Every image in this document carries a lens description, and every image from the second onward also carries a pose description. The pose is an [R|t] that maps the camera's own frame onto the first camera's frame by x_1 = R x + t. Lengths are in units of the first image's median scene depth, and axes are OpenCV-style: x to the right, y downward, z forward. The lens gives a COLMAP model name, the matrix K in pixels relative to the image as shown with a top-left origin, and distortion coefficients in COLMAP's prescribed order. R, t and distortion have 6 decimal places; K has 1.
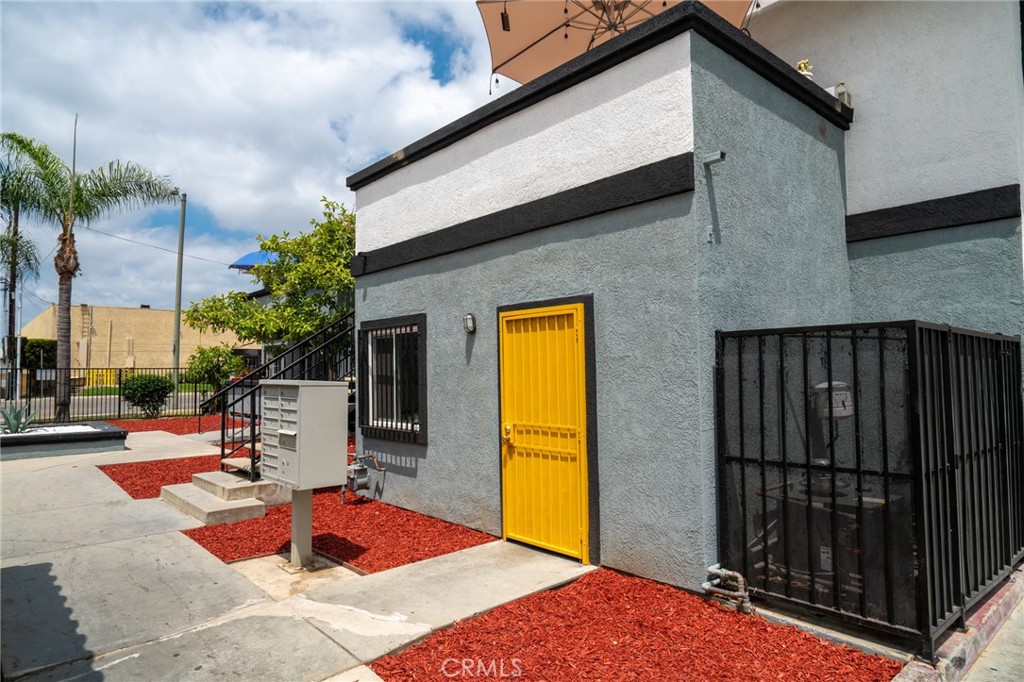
lens RADIAL K [[622.4, 0, 512.0], [0, 622.4, 341.0], [0, 0, 1]] dist [0.008397, 0.002354]
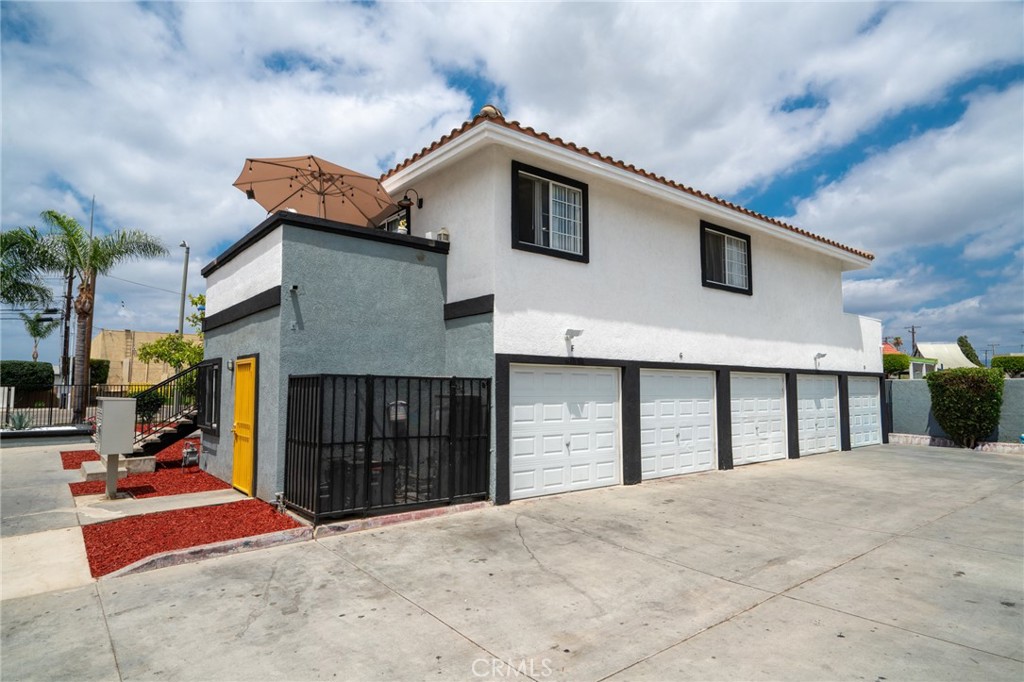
lens RADIAL K [[576.2, 0, 512.0], [0, 576.2, 341.0], [0, 0, 1]] dist [0.001984, 0.000842]
pose [[0.999054, 0.005412, -0.043157, 0.806071], [-0.006810, 0.999455, -0.032311, -0.049960], [0.042958, 0.032574, 0.998546, -0.589732]]
